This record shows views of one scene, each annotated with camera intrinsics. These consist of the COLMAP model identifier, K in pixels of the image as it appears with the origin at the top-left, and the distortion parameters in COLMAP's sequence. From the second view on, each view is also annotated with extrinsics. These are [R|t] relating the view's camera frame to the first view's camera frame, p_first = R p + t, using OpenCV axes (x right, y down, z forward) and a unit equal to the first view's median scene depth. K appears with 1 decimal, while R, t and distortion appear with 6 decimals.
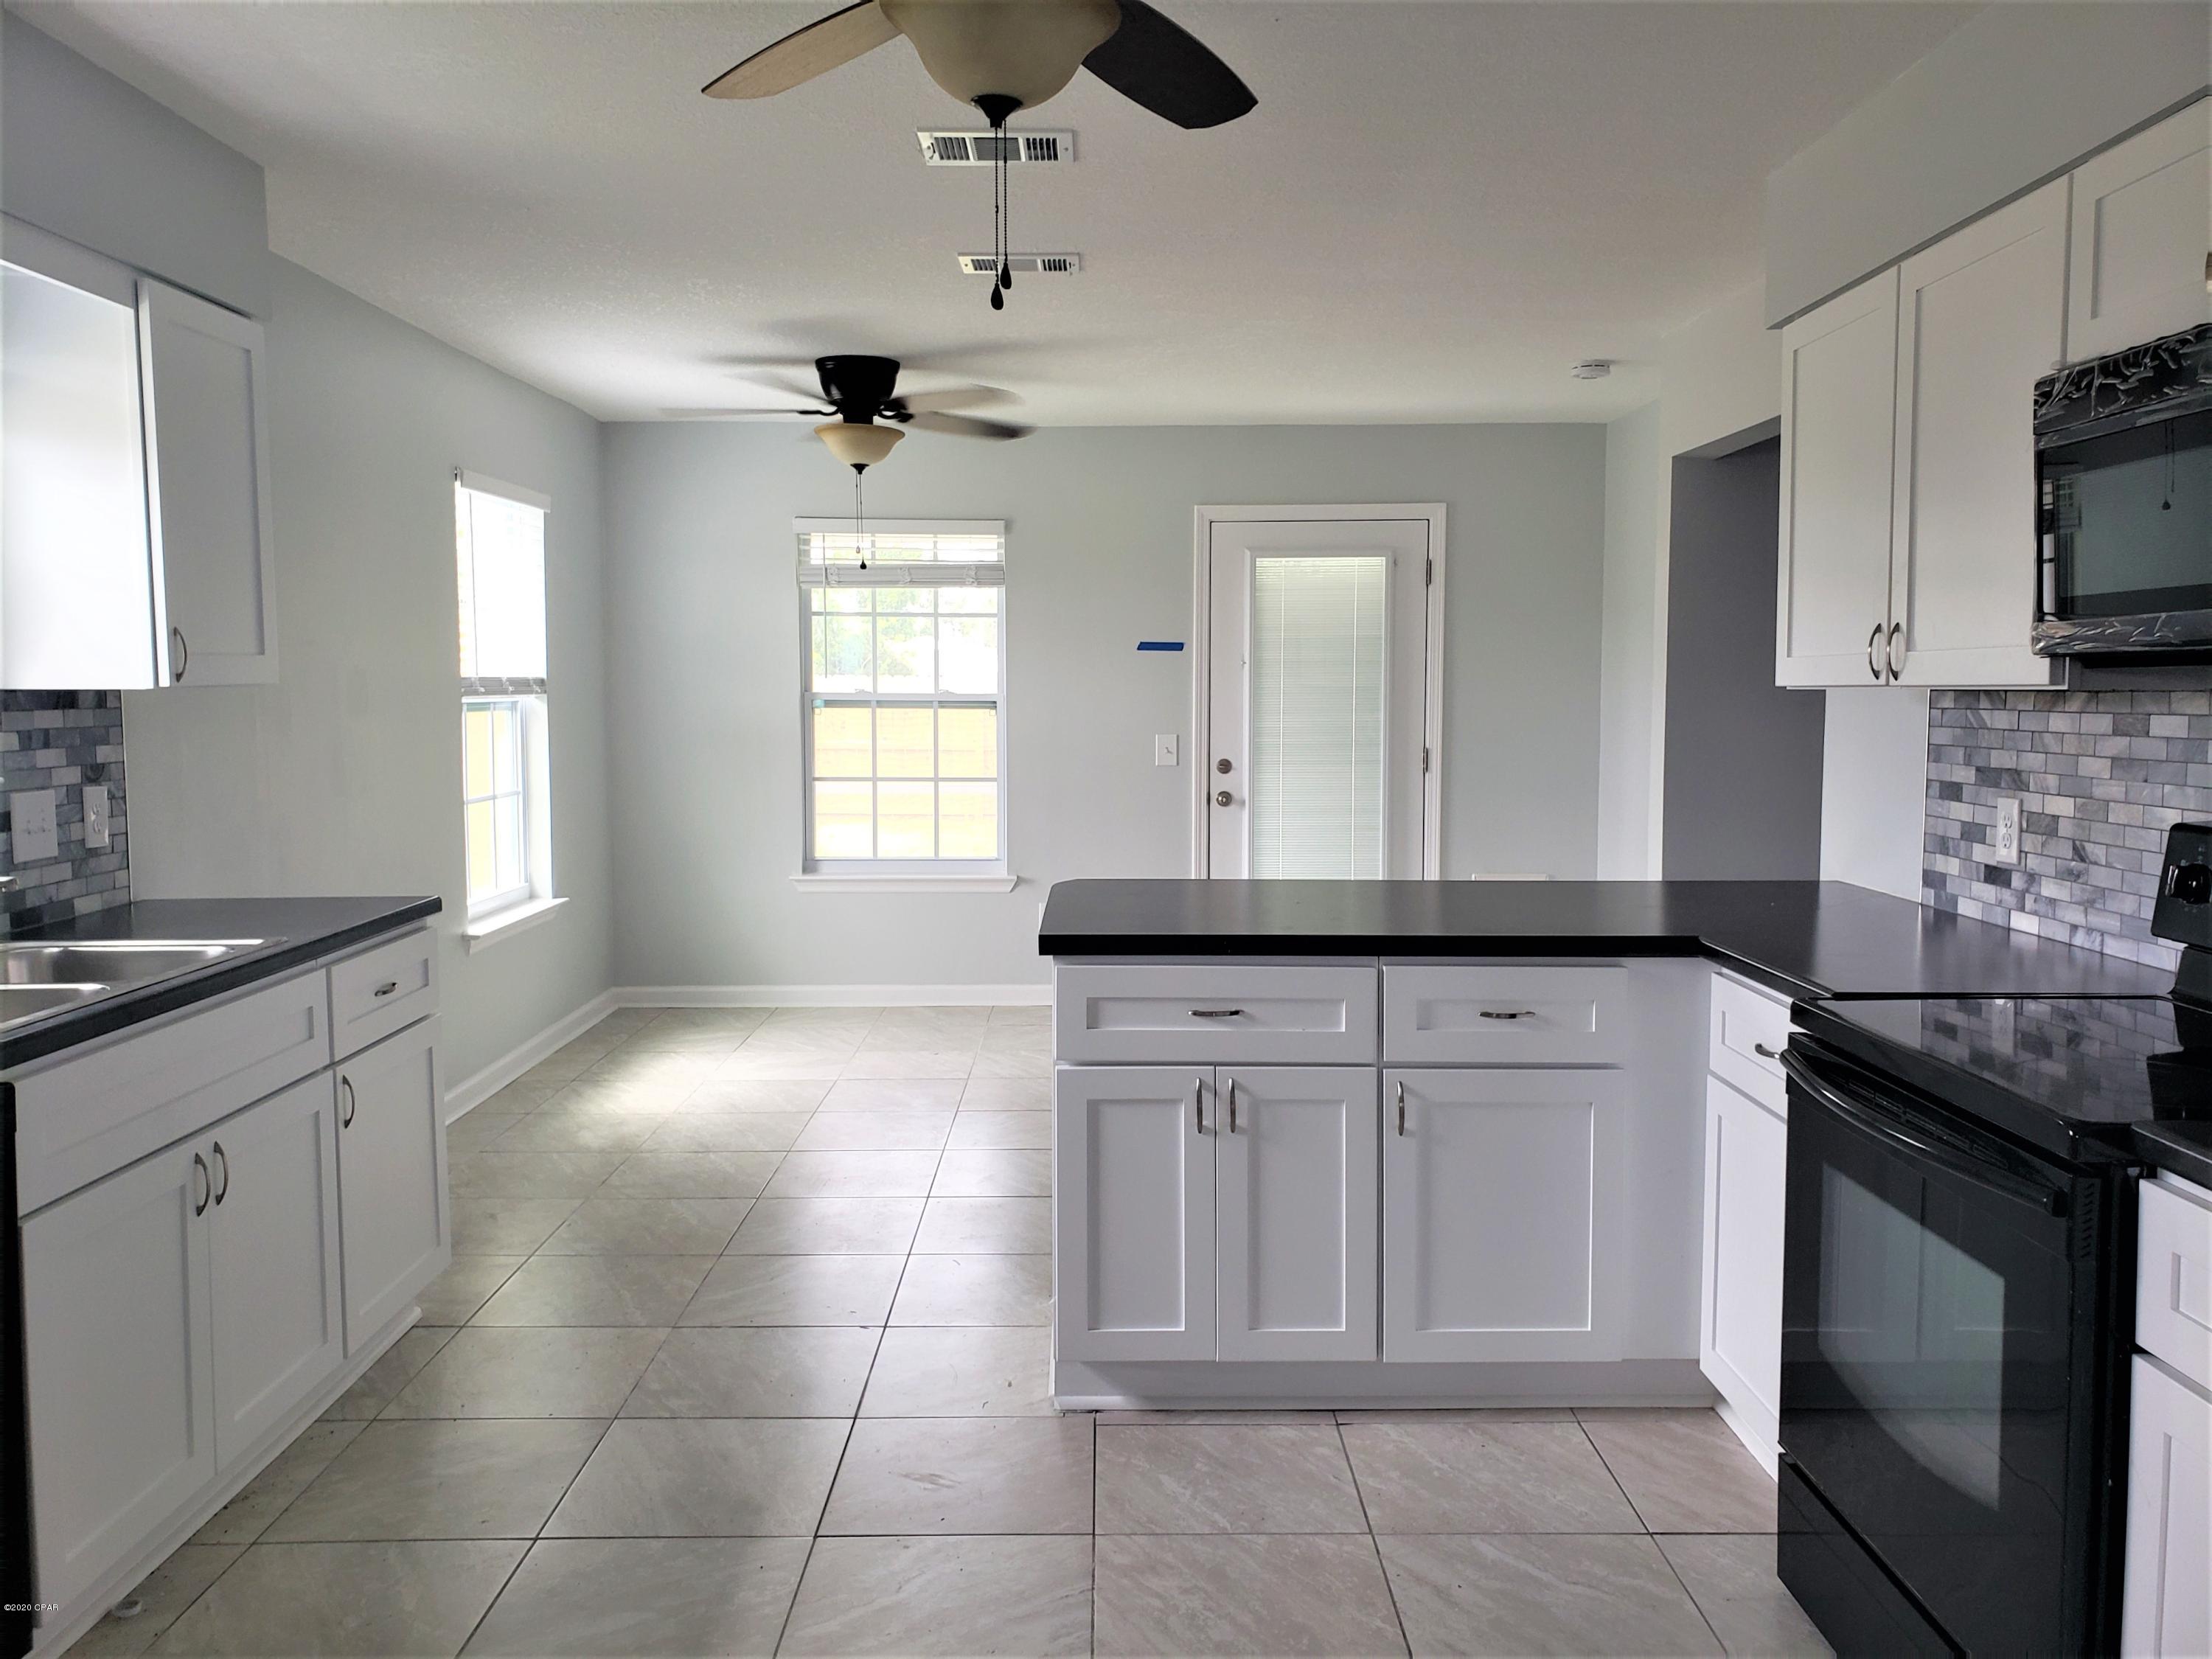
lens RADIAL K [[1692.5, 0, 1101.0], [0, 1692.5, 807.2], [0, 0, 1]] dist [-0.012040, 0.029829]
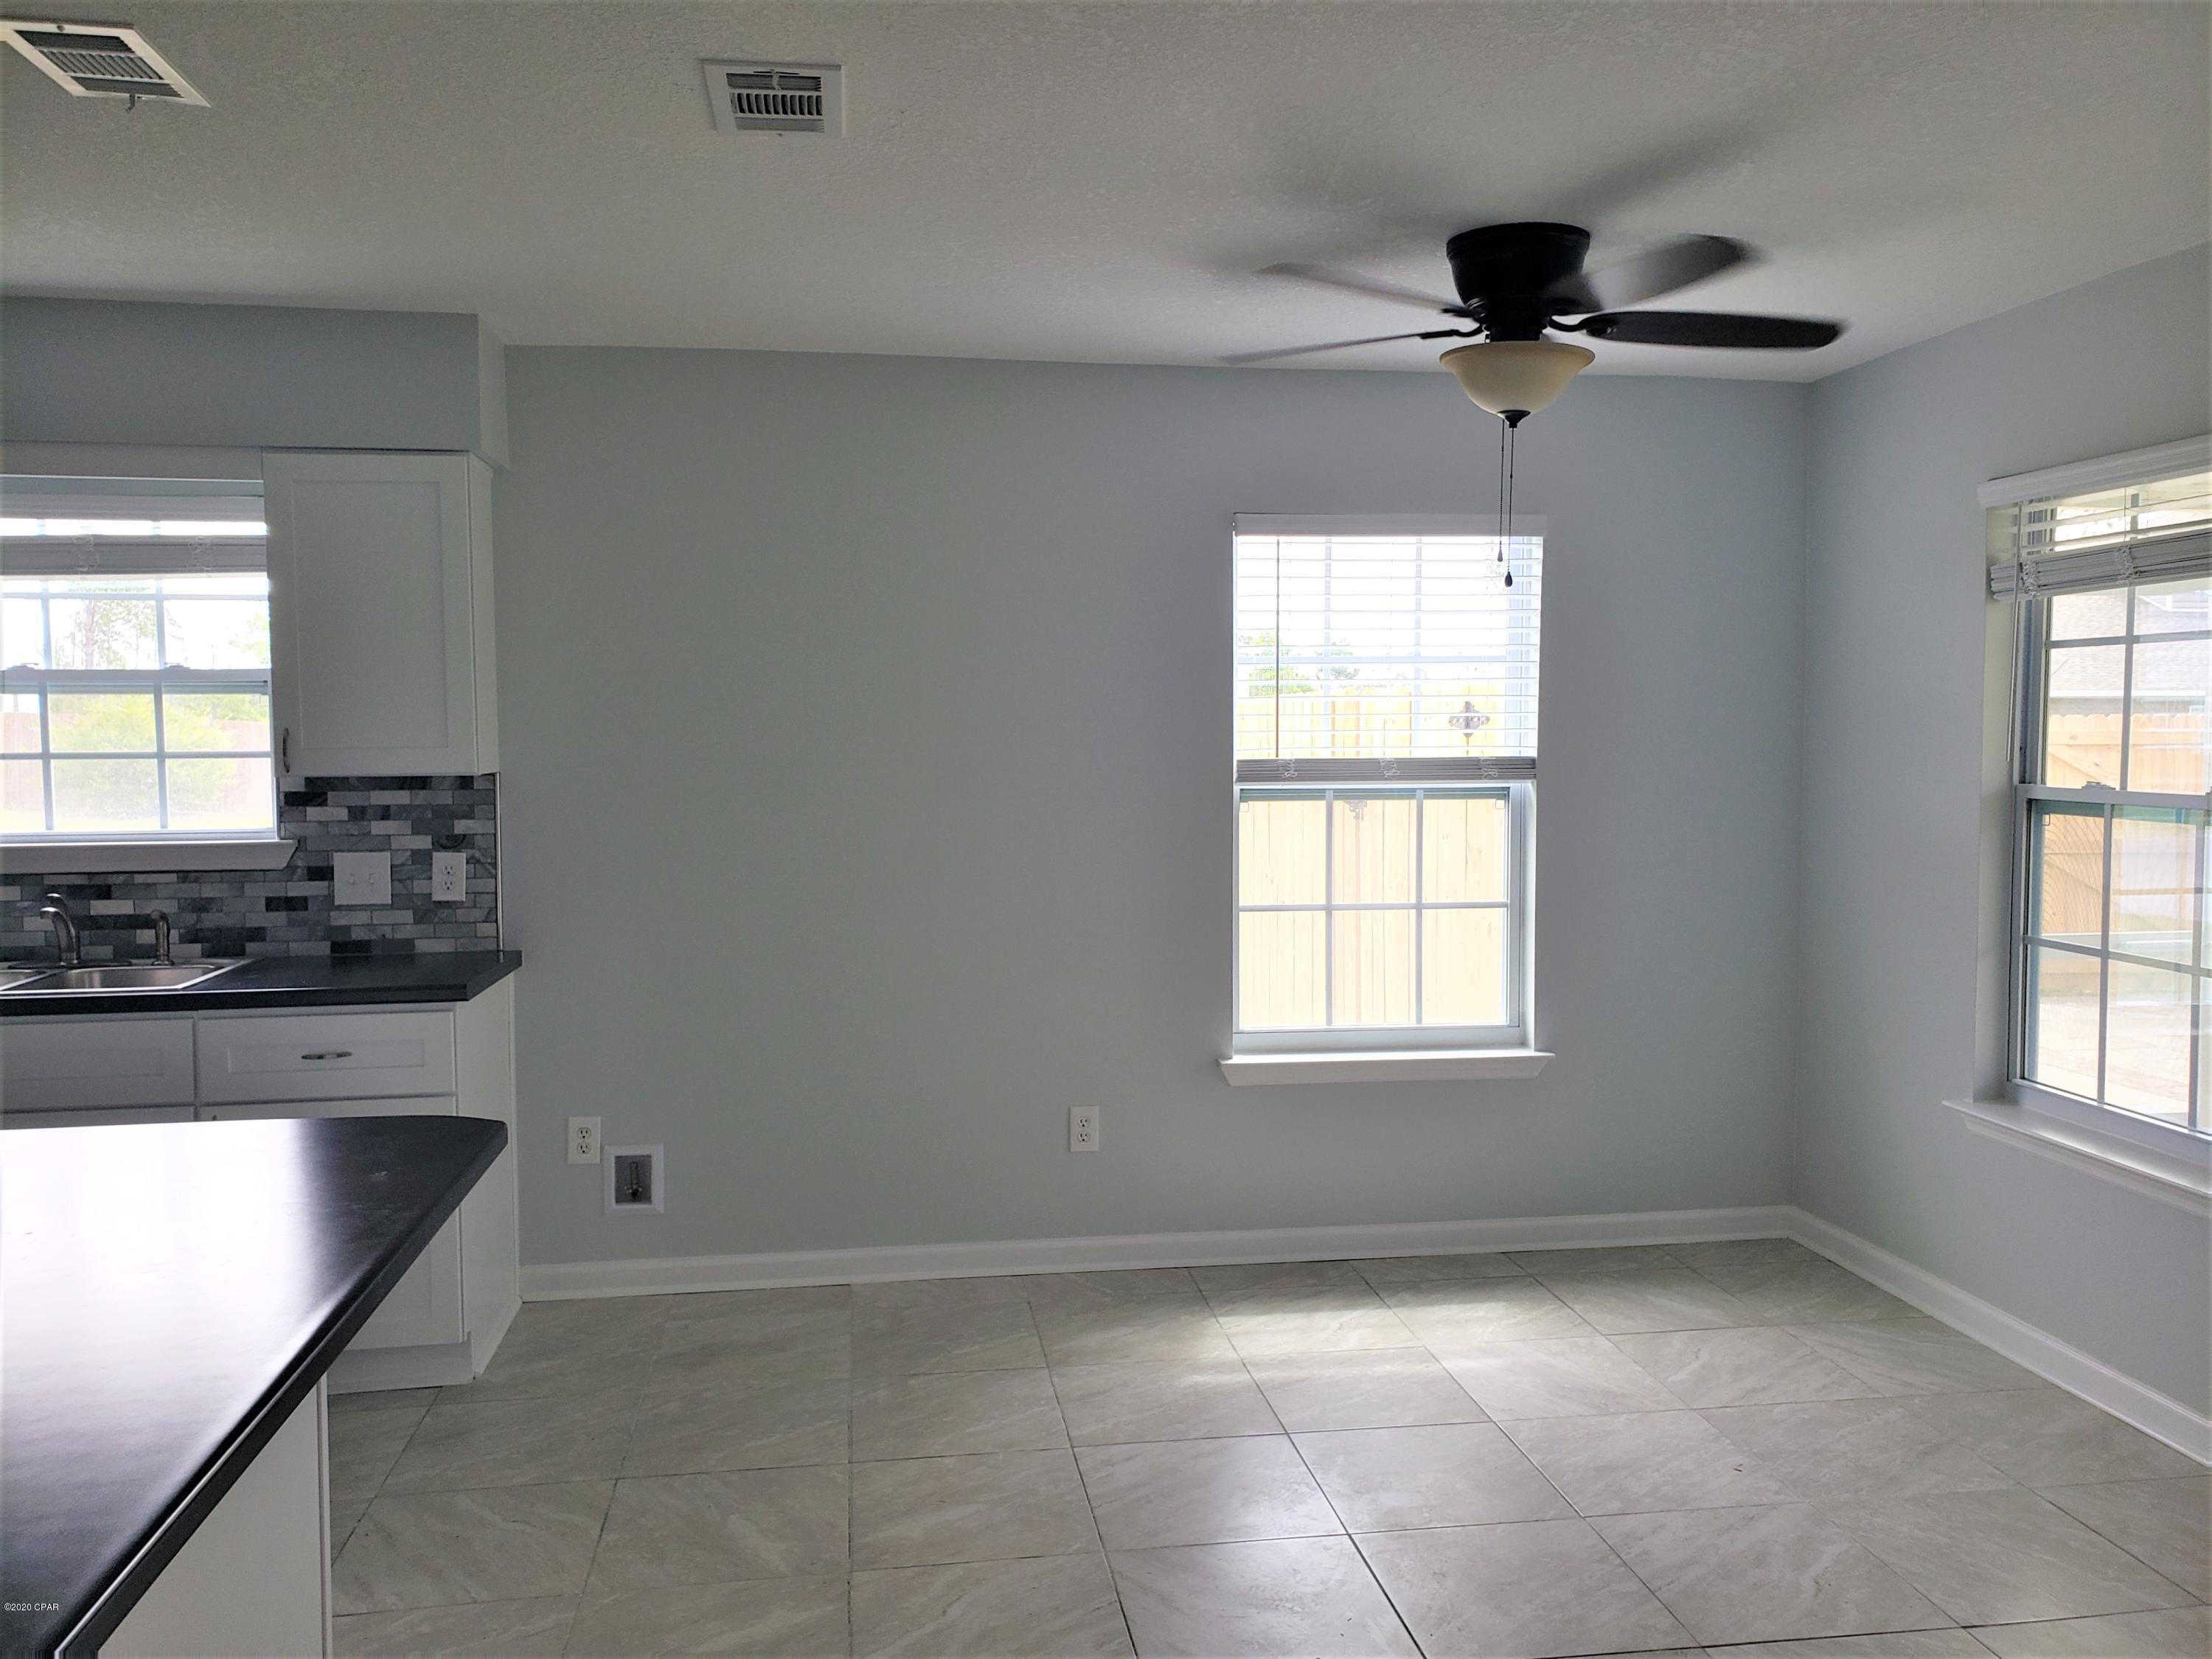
lens RADIAL K [[1692.5, 0, 1097.2], [0, 1692.5, 846.6], [0, 0, 1]] dist [-0.012040, 0.029829]
pose [[0.152457, 0.065768, -0.986119, 0.719319], [-0.070927, 0.995939, 0.055458, -0.122071], [0.985762, 0.061488, 0.156503, 1.306106]]
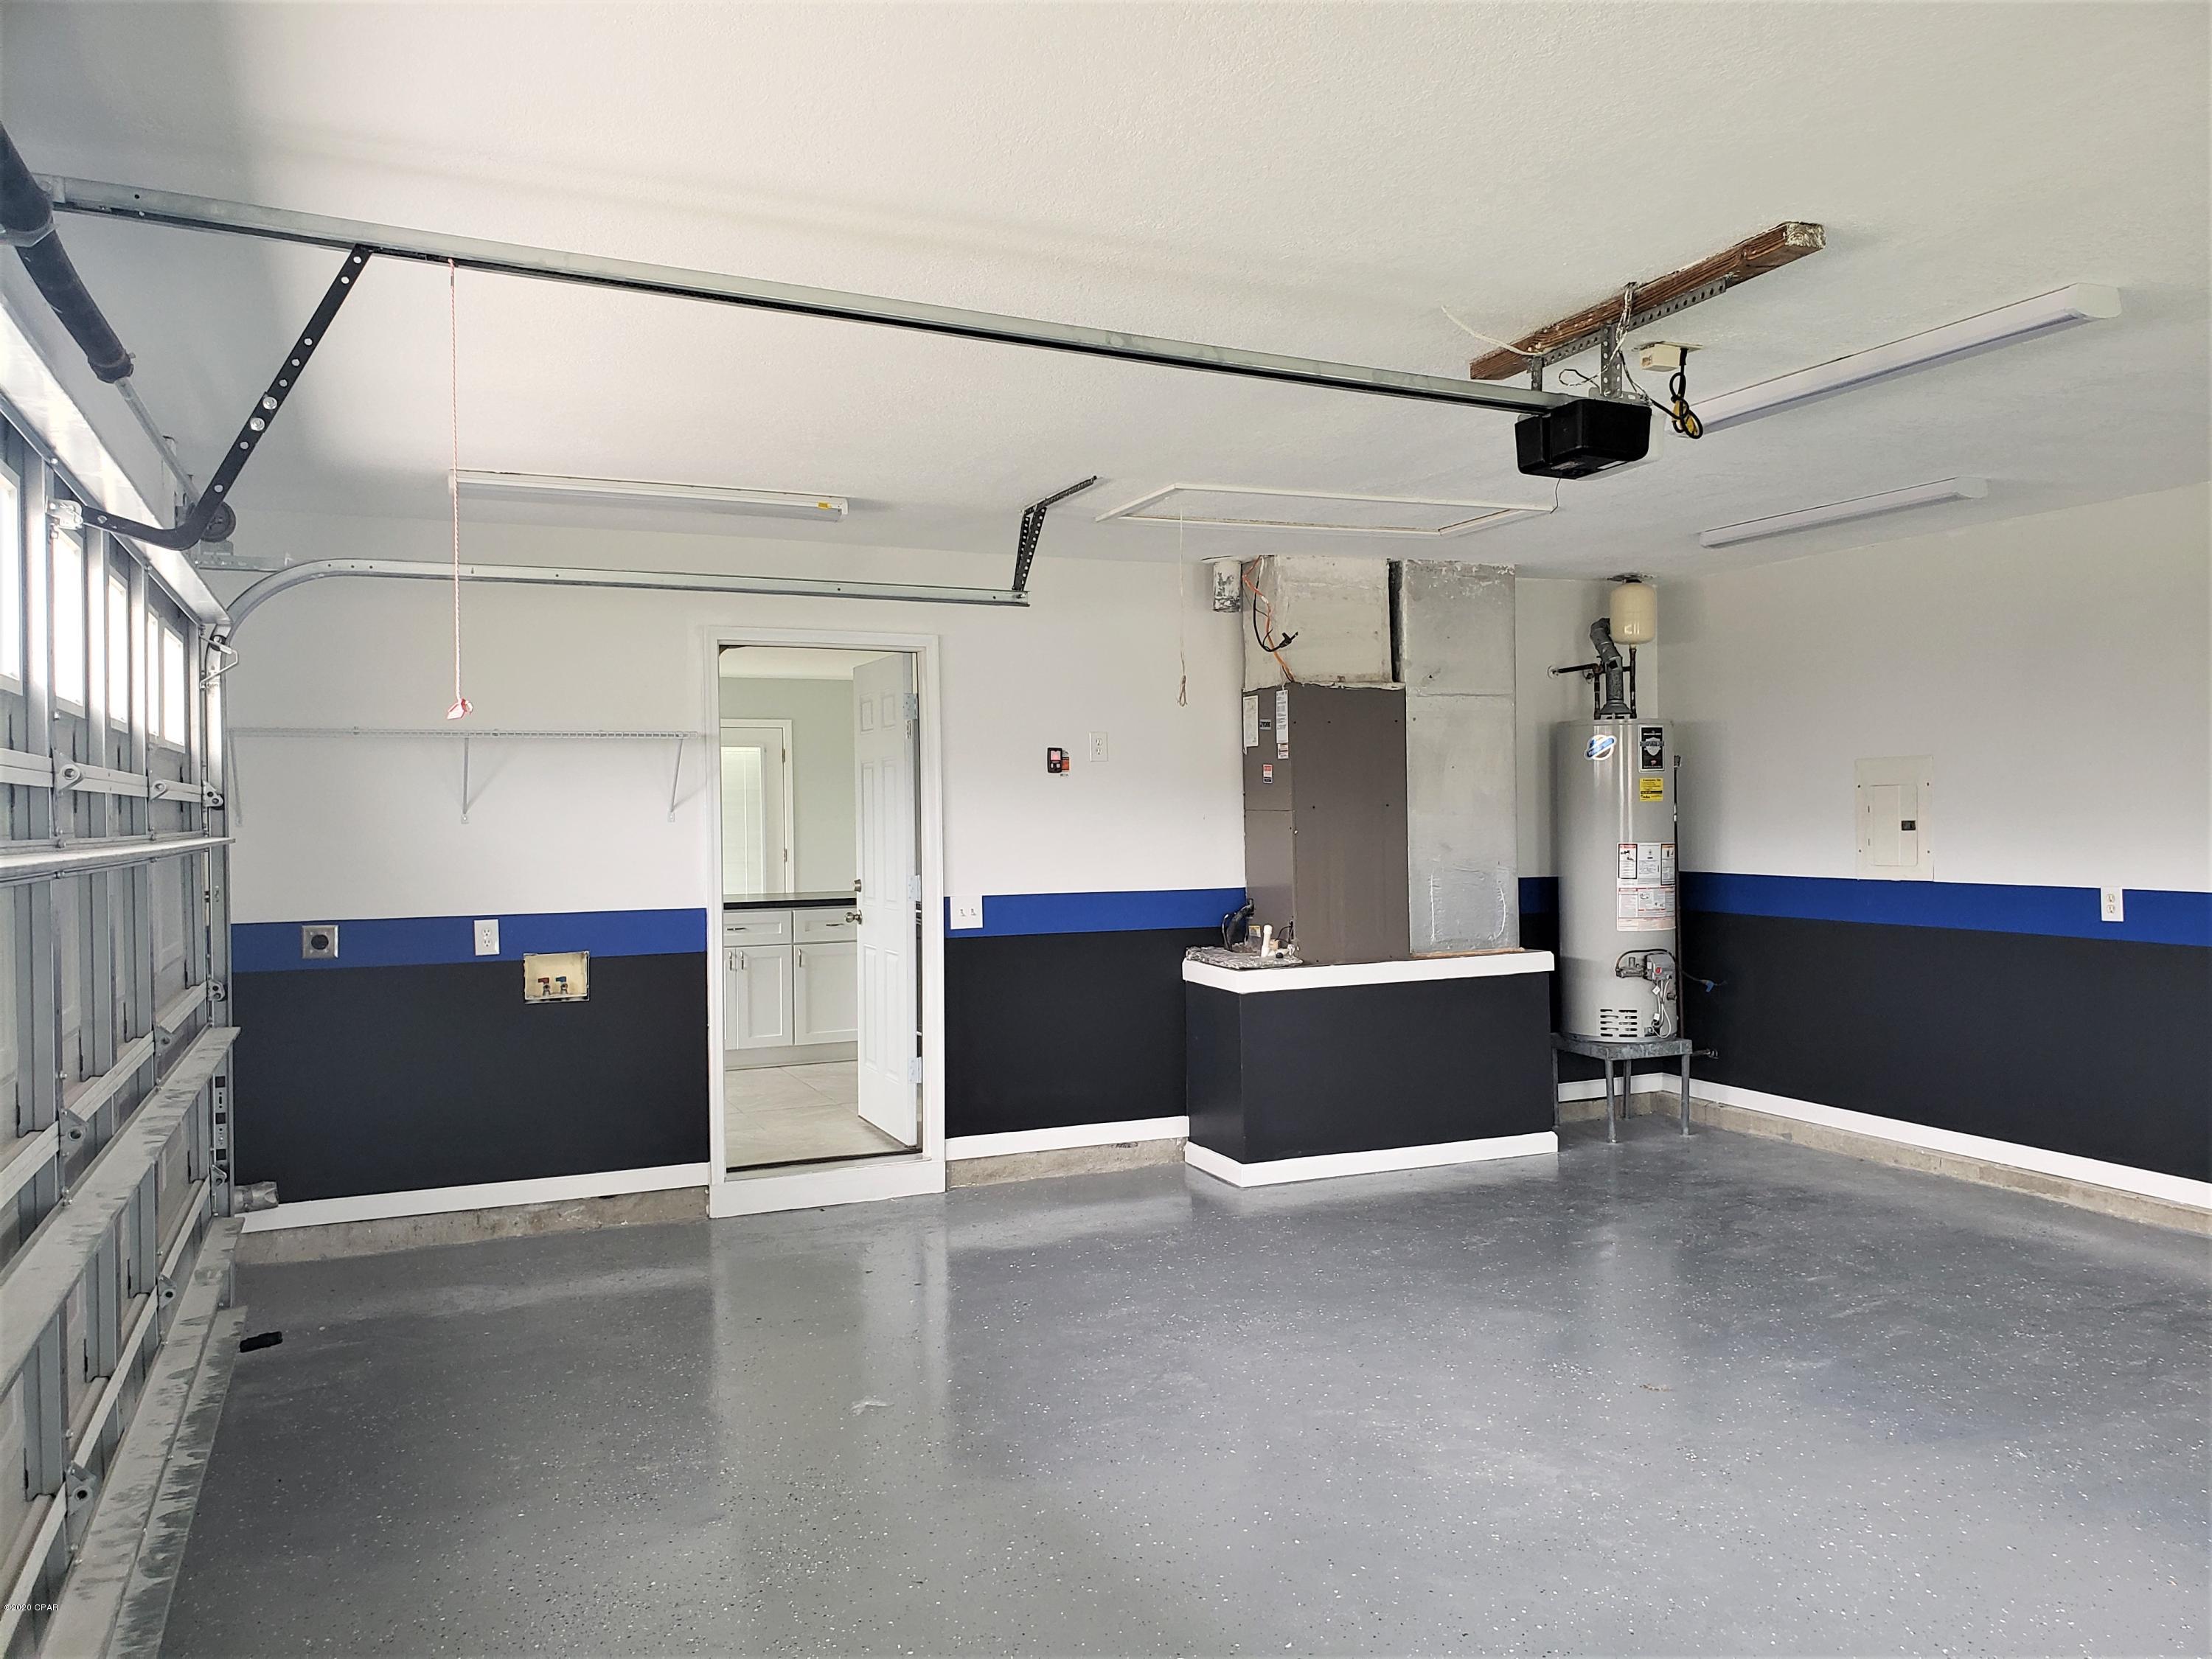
lens RADIAL K [[1692.5, 0, 1107.5], [0, 1692.5, 823.7], [0, 0, 1]] dist [-0.012040, 0.029829]
pose [[0.916632, -0.004507, 0.399707, -0.477661], [0.029312, 0.998002, -0.055968, 0.114282], [-0.398657, 0.063018, 0.914933, -1.813881]]
